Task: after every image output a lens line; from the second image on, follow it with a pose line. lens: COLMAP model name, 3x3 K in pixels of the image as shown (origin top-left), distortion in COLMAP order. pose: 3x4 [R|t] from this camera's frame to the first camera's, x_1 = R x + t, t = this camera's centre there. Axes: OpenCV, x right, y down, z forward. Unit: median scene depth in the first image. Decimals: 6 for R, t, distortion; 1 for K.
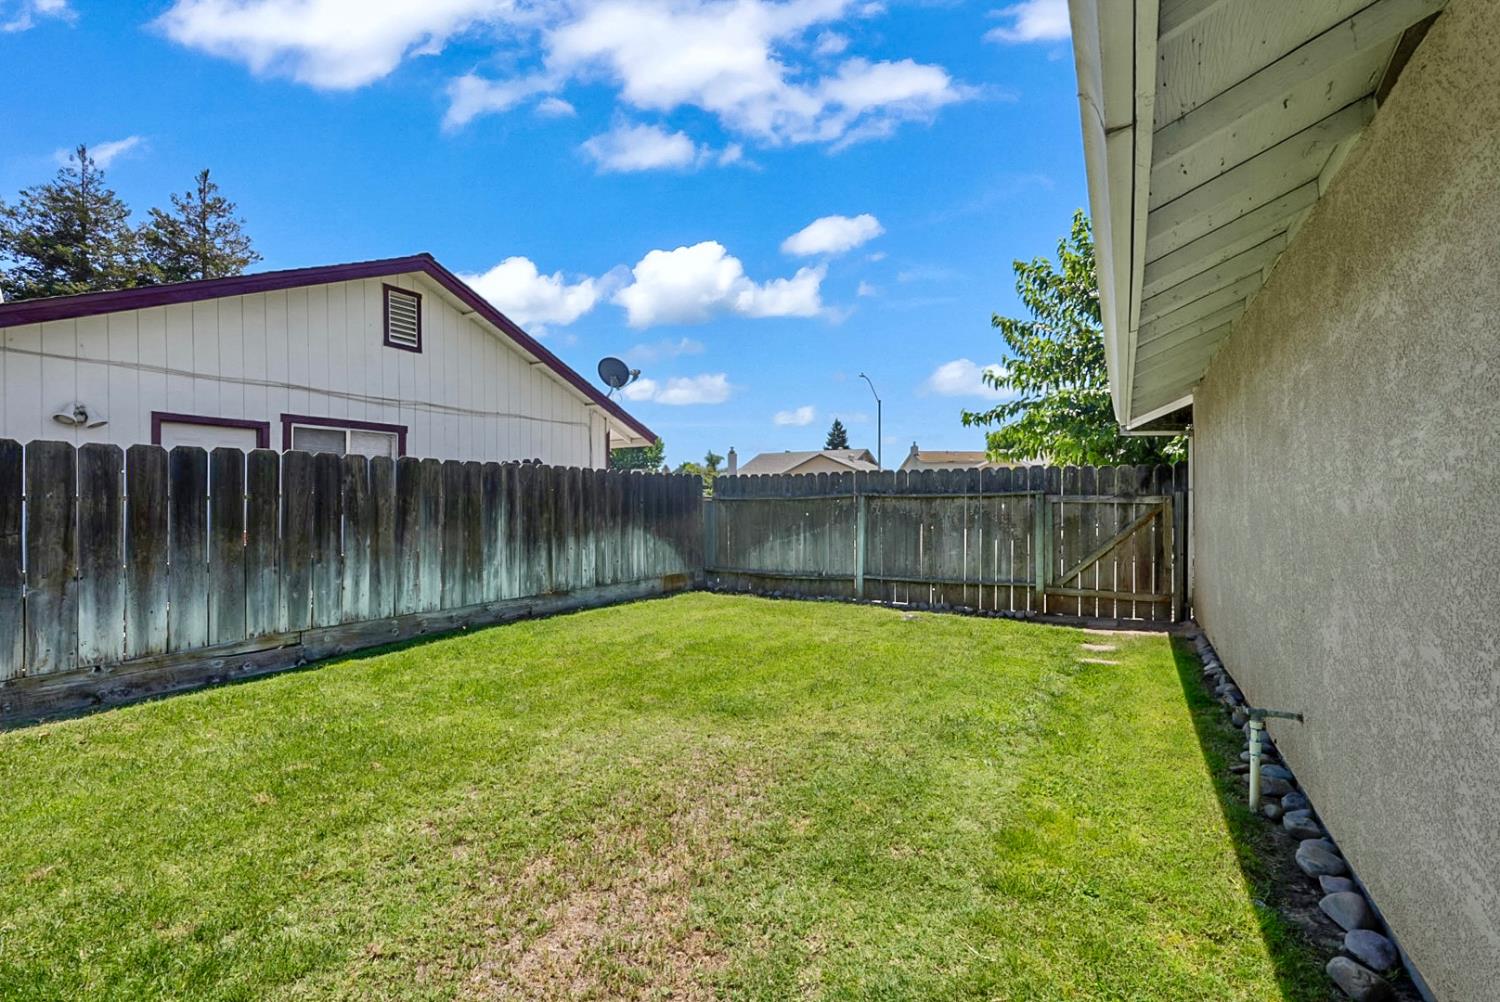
lens RADIAL K [[660.8, 0, 749.3], [0, 660.8, 514.7], [0, 0, 1]] dist [0.000401, 0.000631]
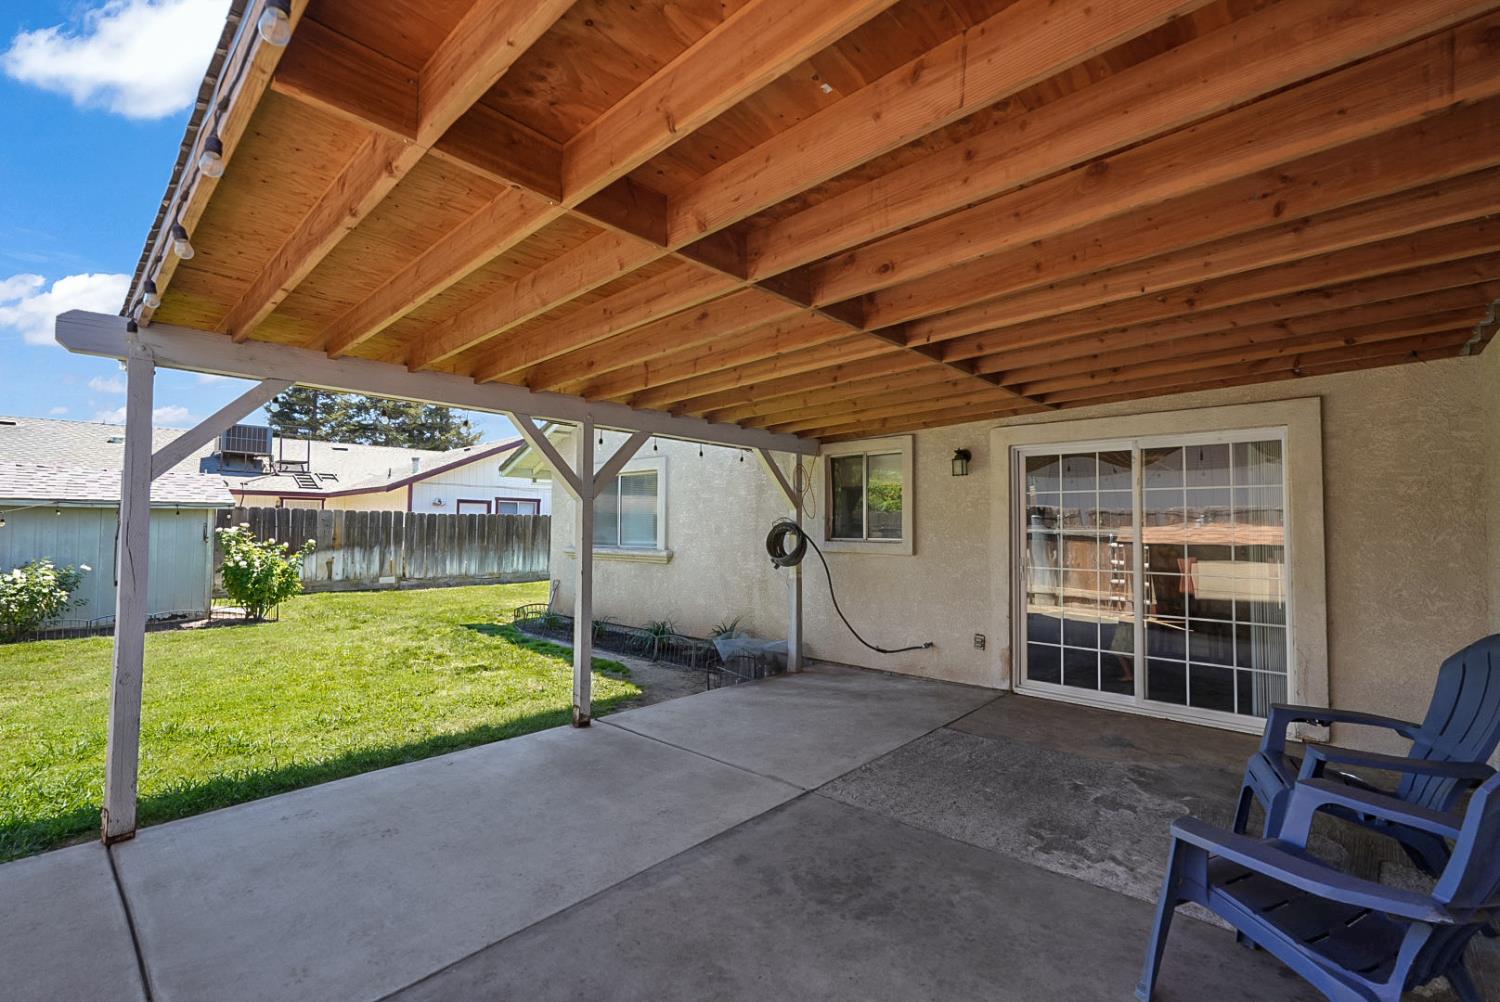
lens RADIAL K [[660.8, 0, 749.3], [0, 660.8, 514.7], [0, 0, 1]] dist [0.000401, 0.000631]
pose [[0.973319, -0.000782, -0.229454, 0.850120], [-0.008811, 0.999129, -0.040779, 0.016032], [0.229286, 0.041713, 0.972465, -1.279871]]
